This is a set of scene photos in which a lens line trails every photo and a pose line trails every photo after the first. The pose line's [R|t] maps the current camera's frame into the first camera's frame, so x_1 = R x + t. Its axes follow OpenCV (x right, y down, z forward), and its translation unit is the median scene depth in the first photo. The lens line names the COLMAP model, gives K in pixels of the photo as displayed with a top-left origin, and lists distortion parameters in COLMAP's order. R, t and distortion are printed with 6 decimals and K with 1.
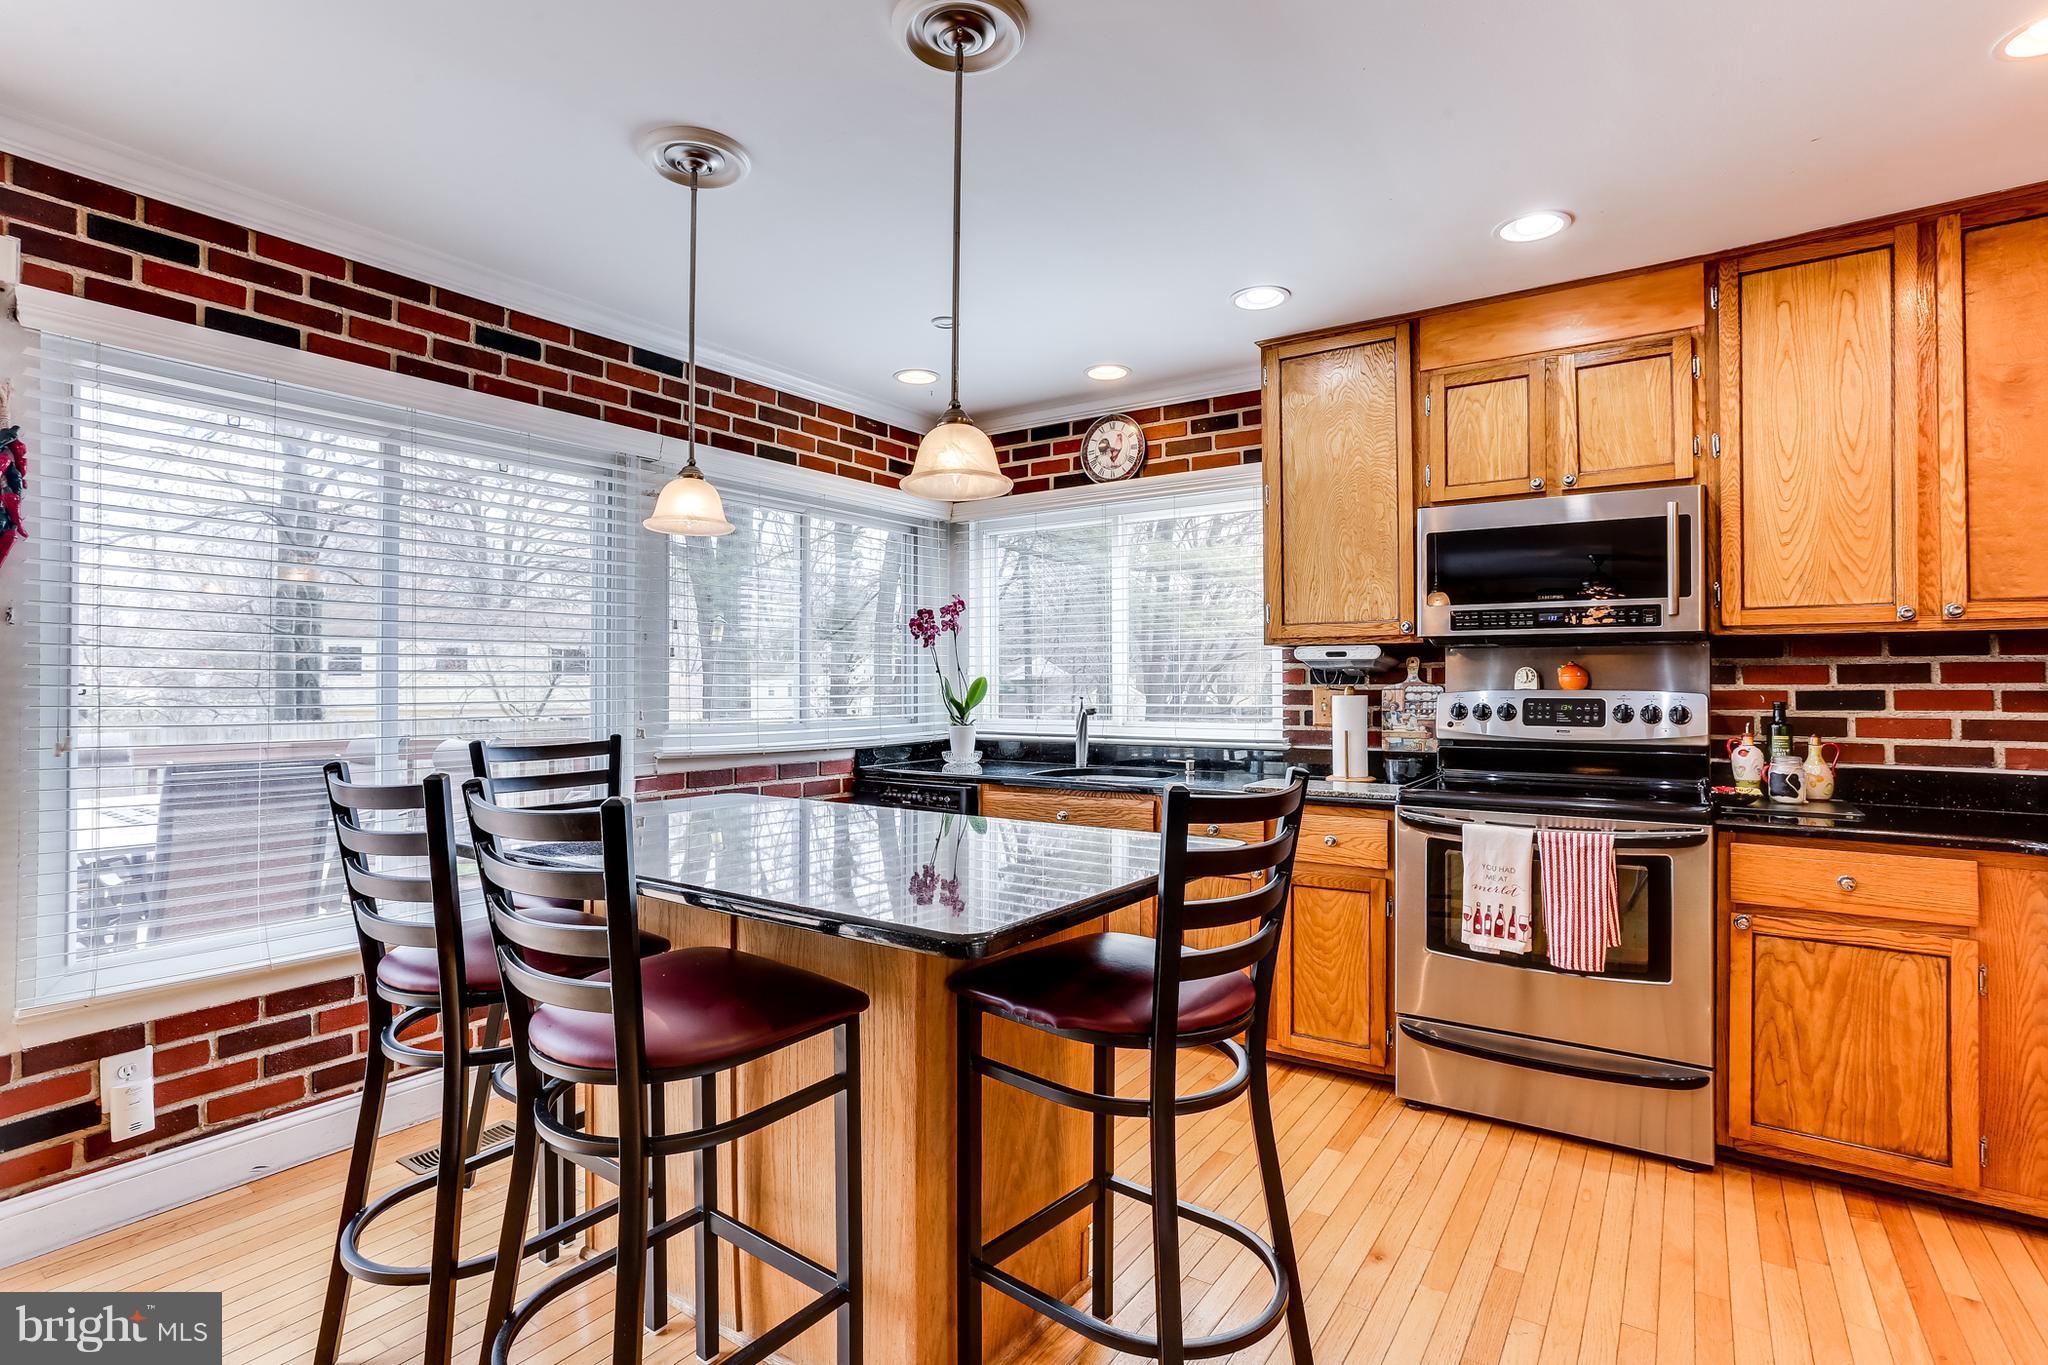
lens RADIAL K [[1005.2, 0, 1019.4], [0, 1005.2, 671.1], [0, 0, 1]] dist [-0.028175, 0.003285]
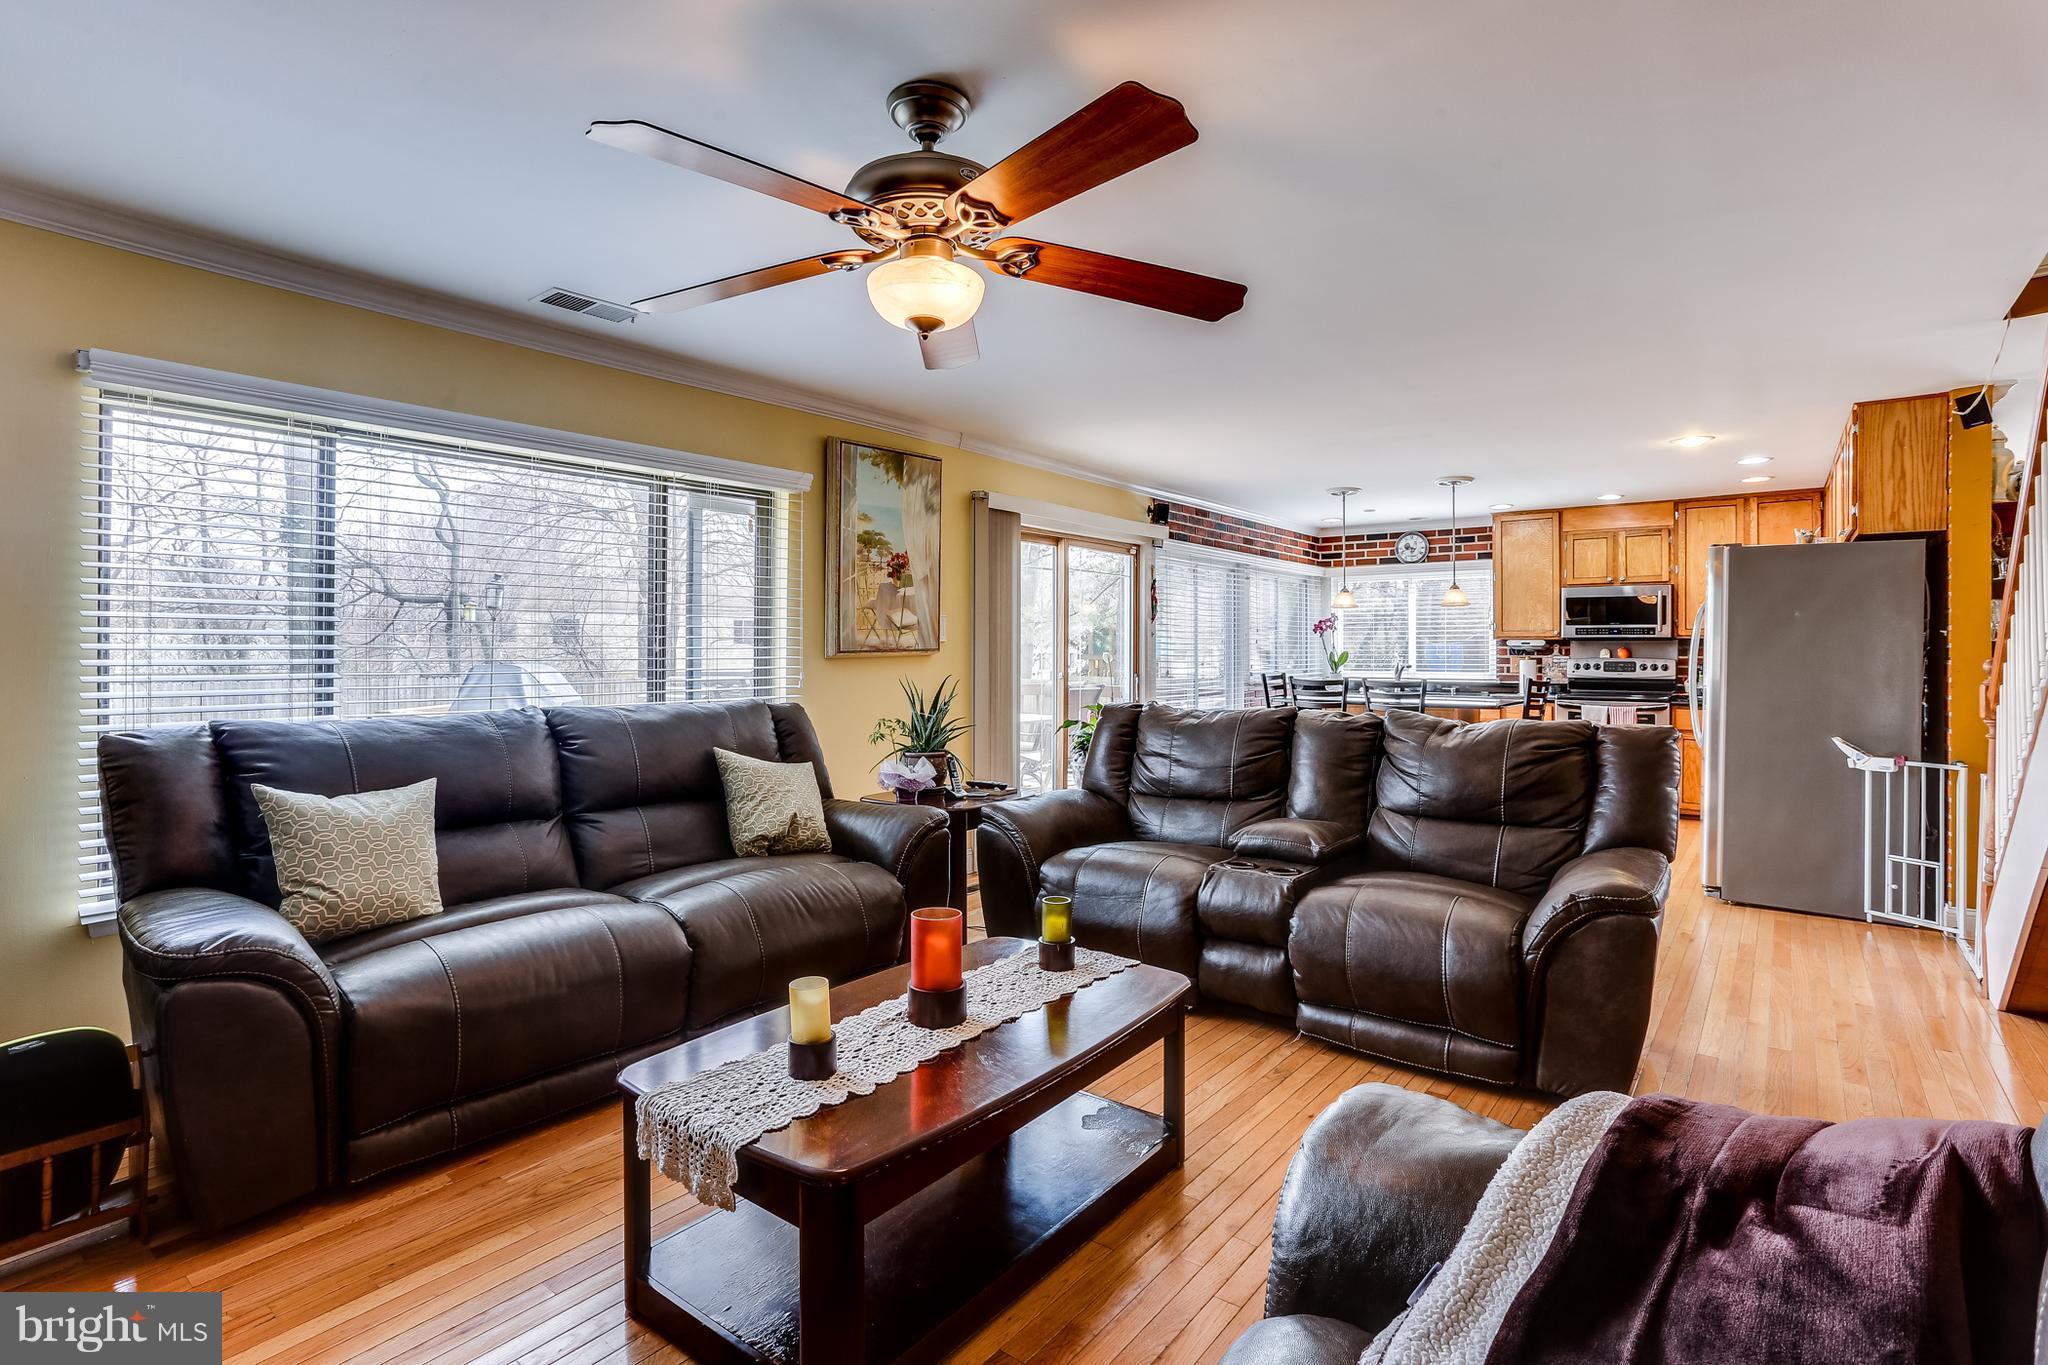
lens RADIAL K [[1005.2, 0, 1020.2], [0, 1005.2, 642.6], [0, 0, 1]] dist [-0.028175, 0.003285]
pose [[0.998802, 0.001980, -0.048887, -0.833506], [-0.001774, 0.999989, 0.004256, -0.027798], [0.048895, -0.004164, 0.998795, -1.564438]]
